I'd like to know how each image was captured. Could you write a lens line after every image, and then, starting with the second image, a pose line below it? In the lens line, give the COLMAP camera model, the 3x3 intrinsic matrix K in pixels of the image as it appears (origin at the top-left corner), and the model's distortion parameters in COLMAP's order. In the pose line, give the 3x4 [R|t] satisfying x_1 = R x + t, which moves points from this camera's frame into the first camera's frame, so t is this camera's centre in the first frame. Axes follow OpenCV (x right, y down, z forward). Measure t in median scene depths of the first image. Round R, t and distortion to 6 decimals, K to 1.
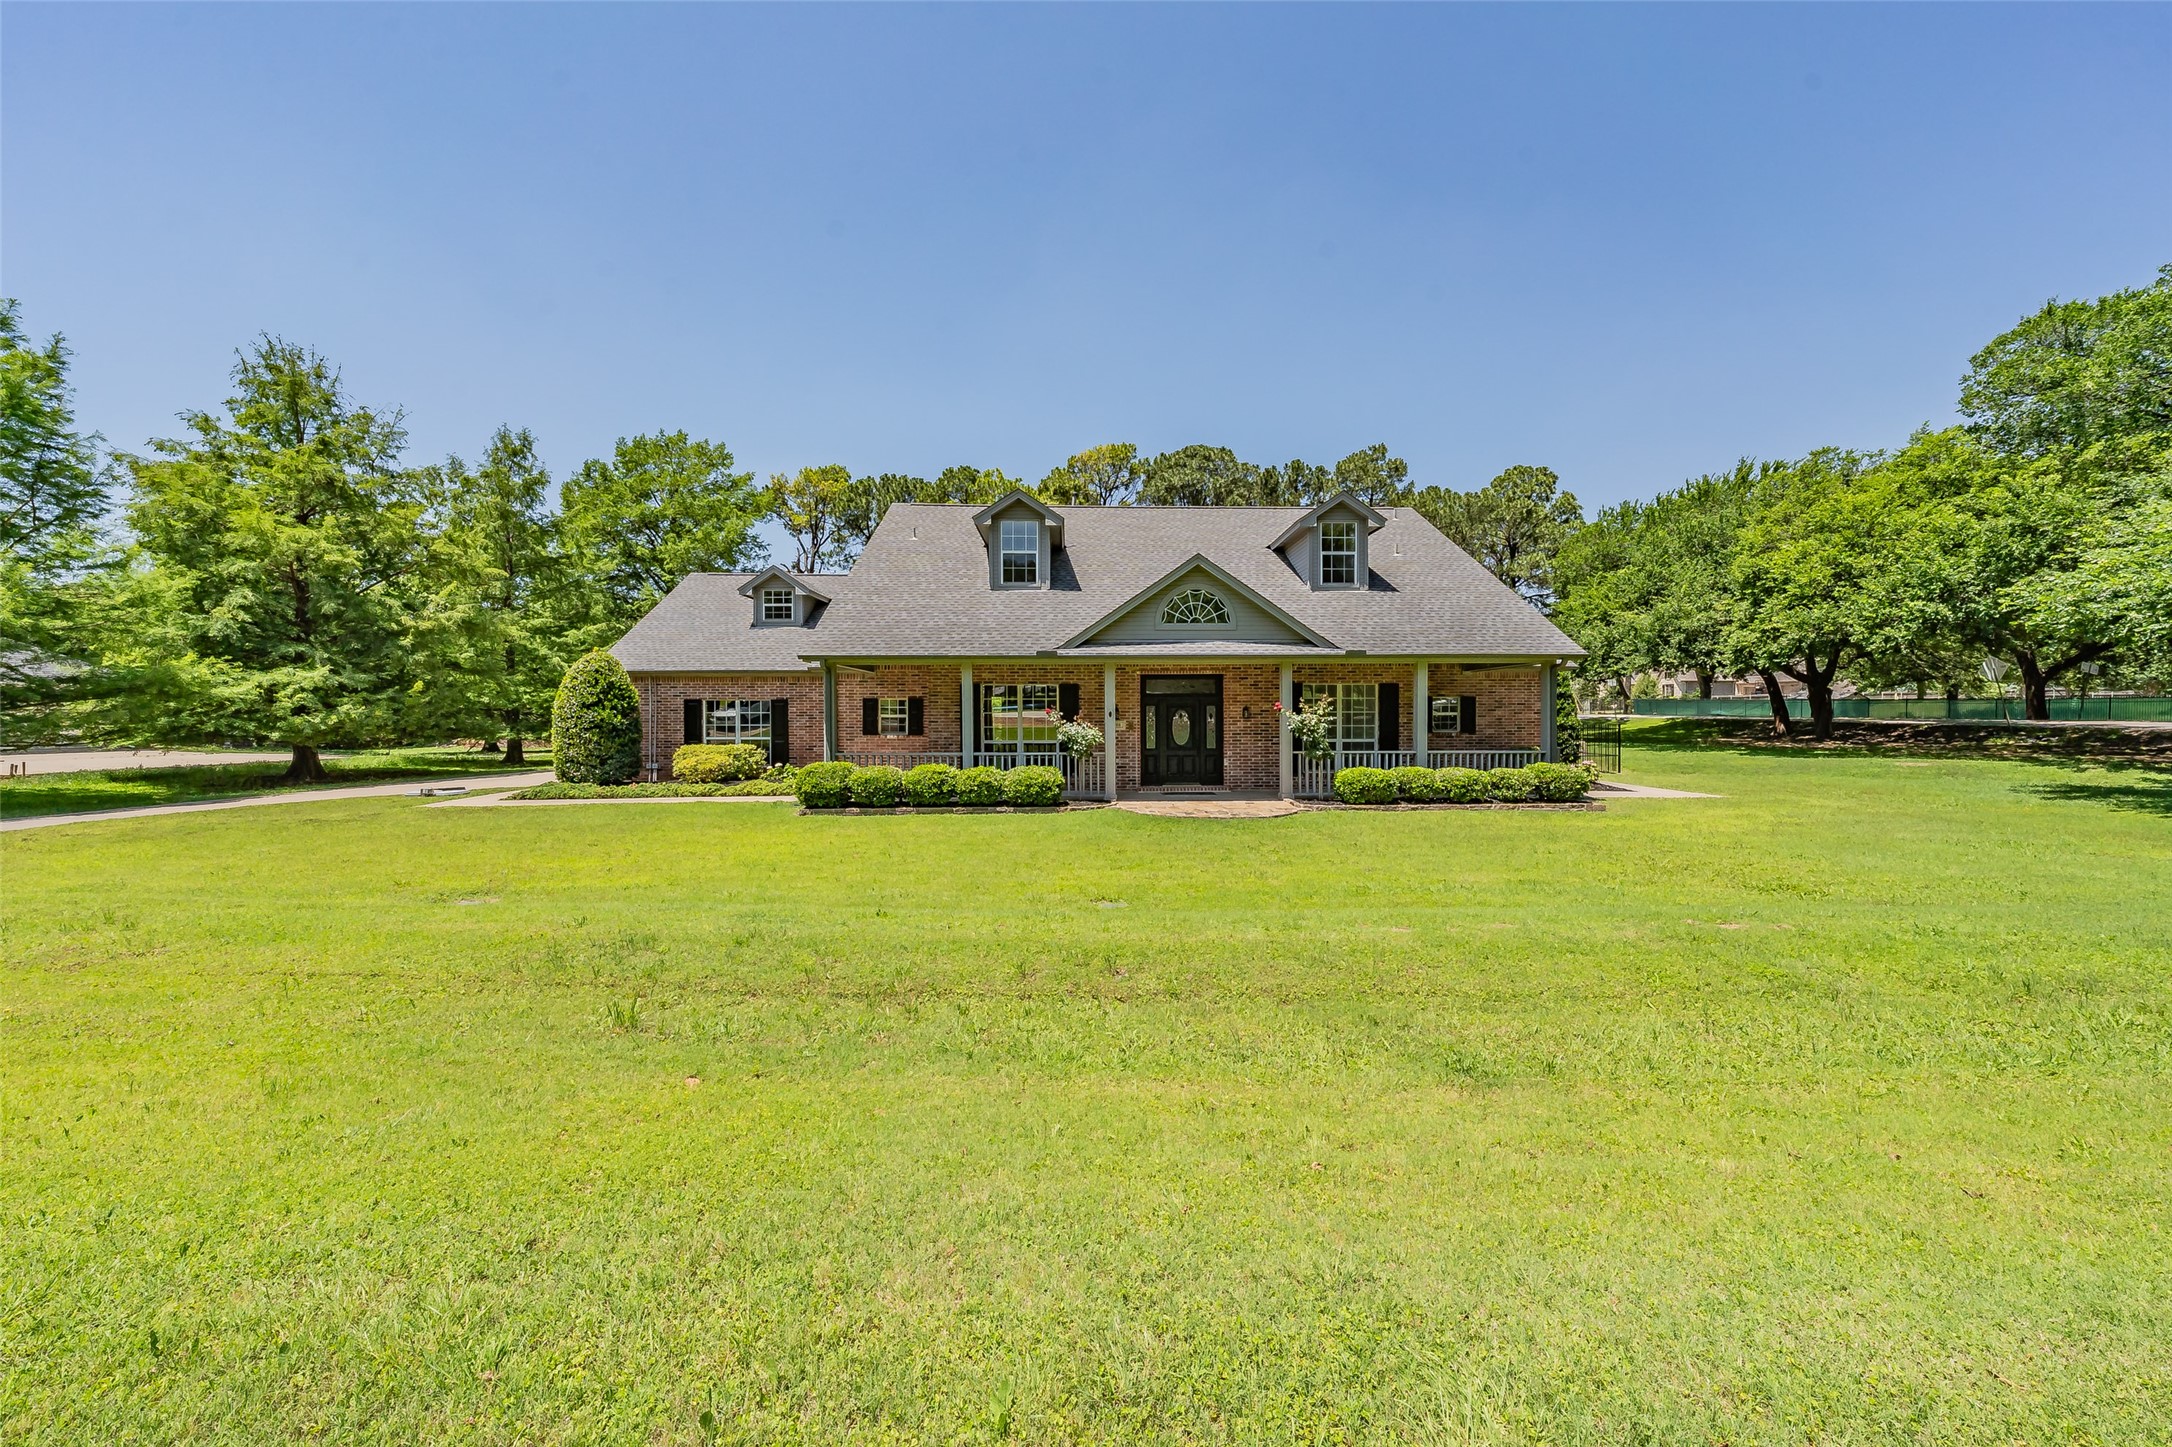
lens RADIAL K [[751.3, 0, 1076.0], [0, 751.3, 732.8], [0, 0, 1]] dist [-0.000086, 0.000017]
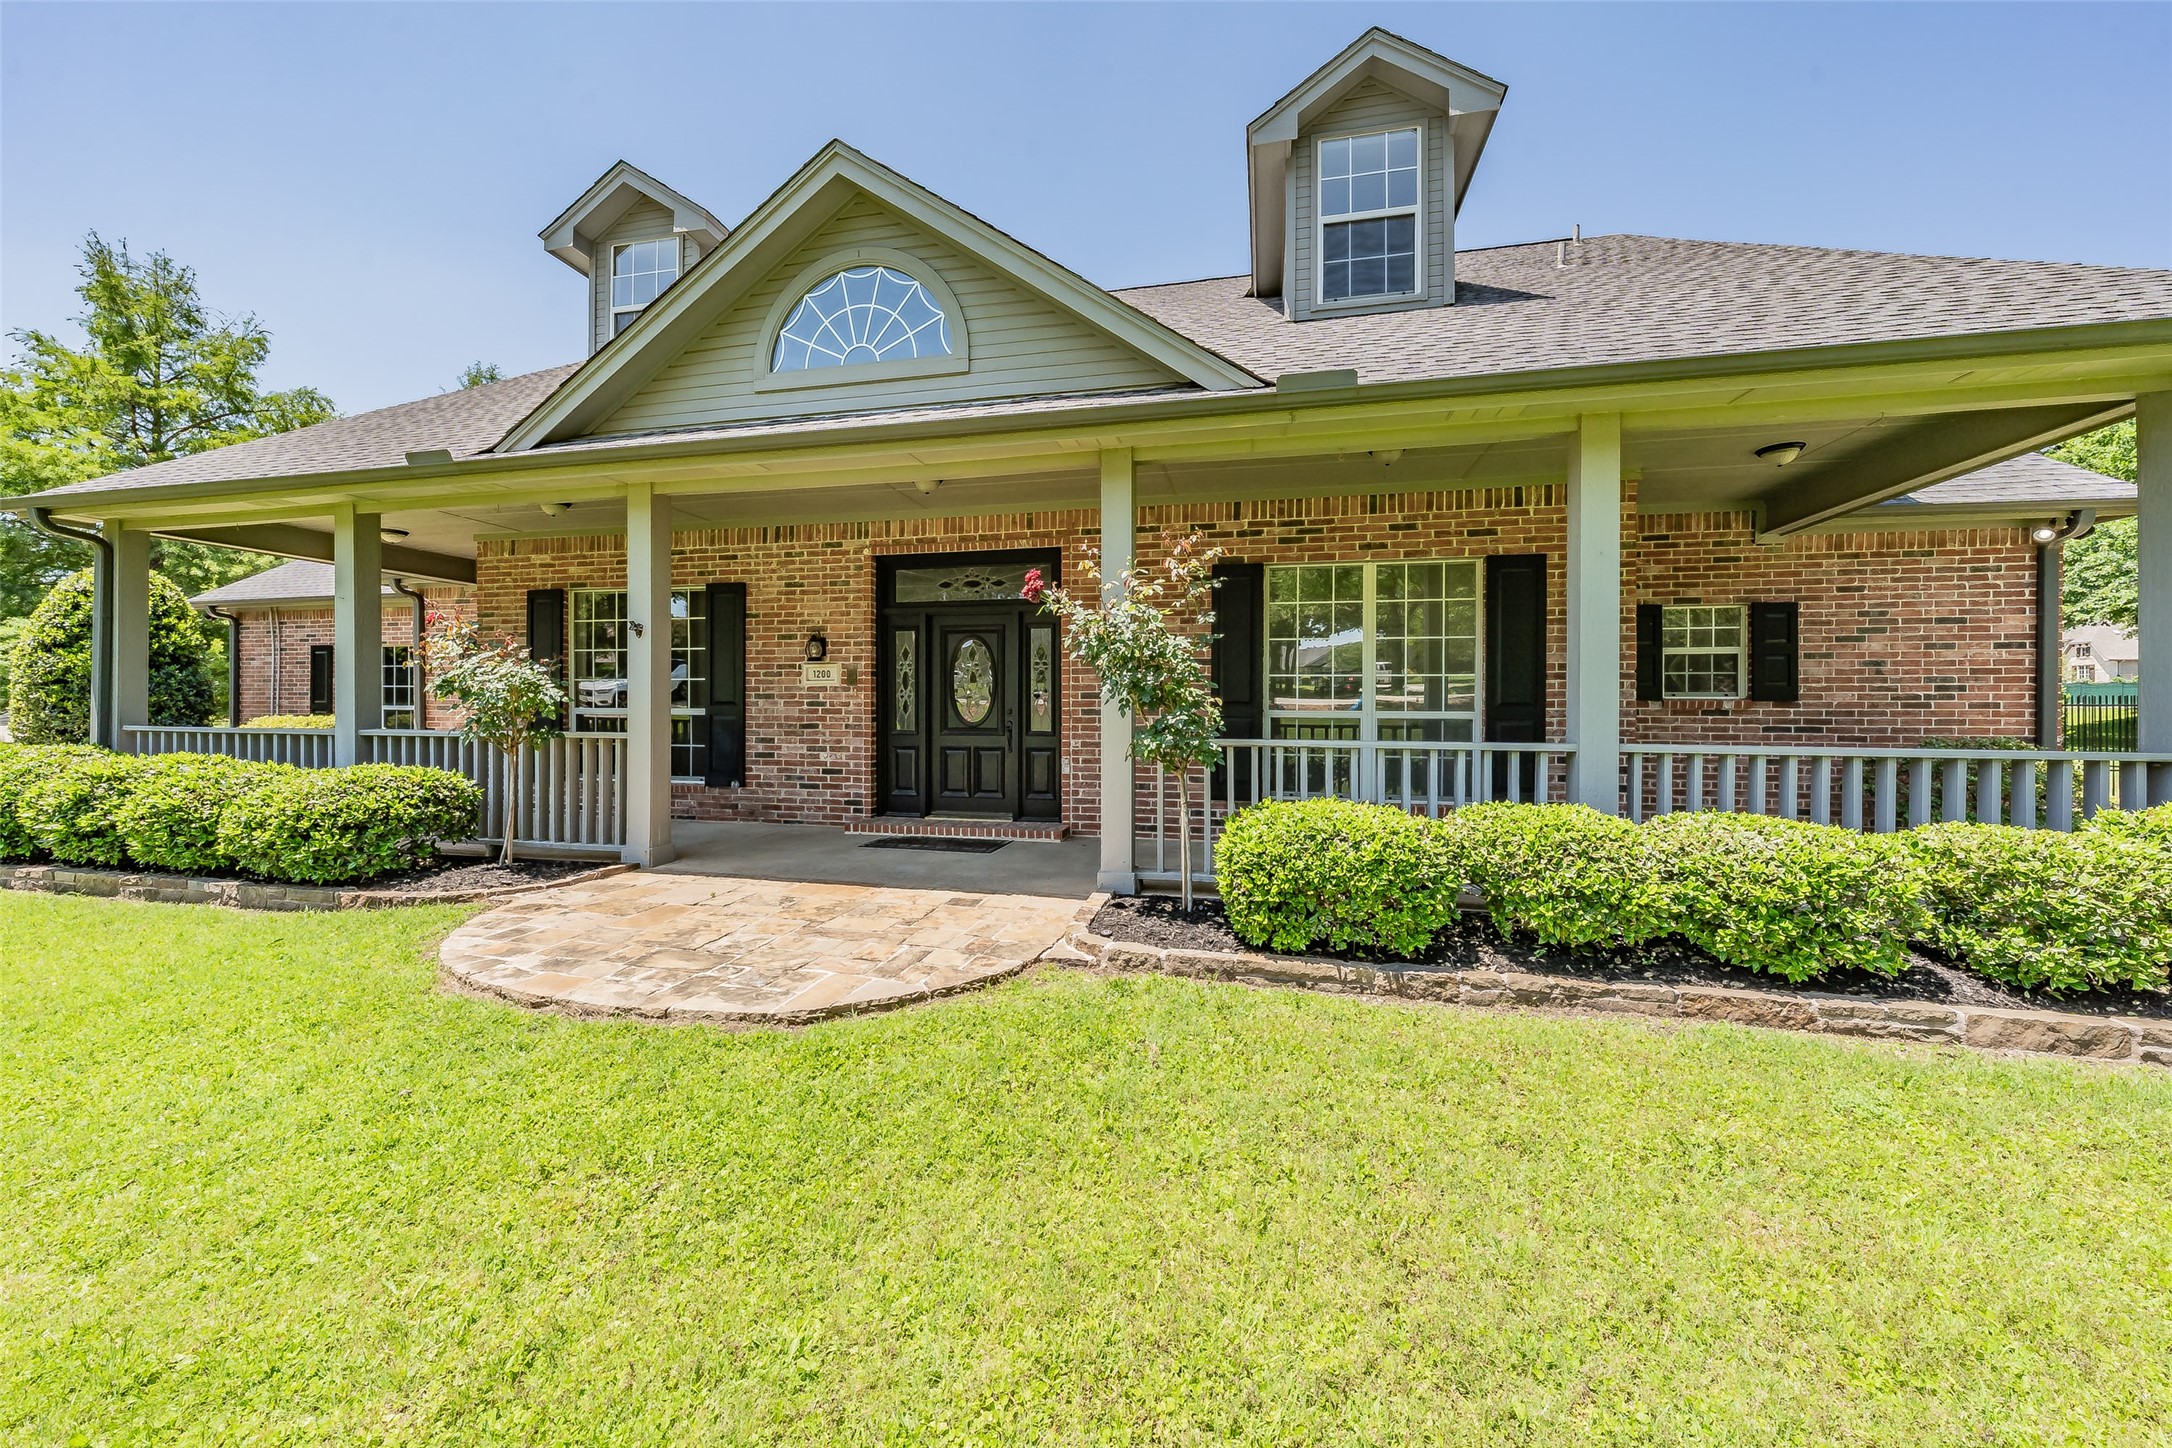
lens RADIAL K [[751.3, 0, 1096.6], [0, 751.3, 712.8], [0, 0, 1]] dist [-0.000086, 0.000017]
pose [[0.974198, 0.007665, -0.225566, 0.303373], [-0.012089, 0.999761, -0.018236, 0.017763], [0.225372, 0.020493, 0.974057, 0.609030]]
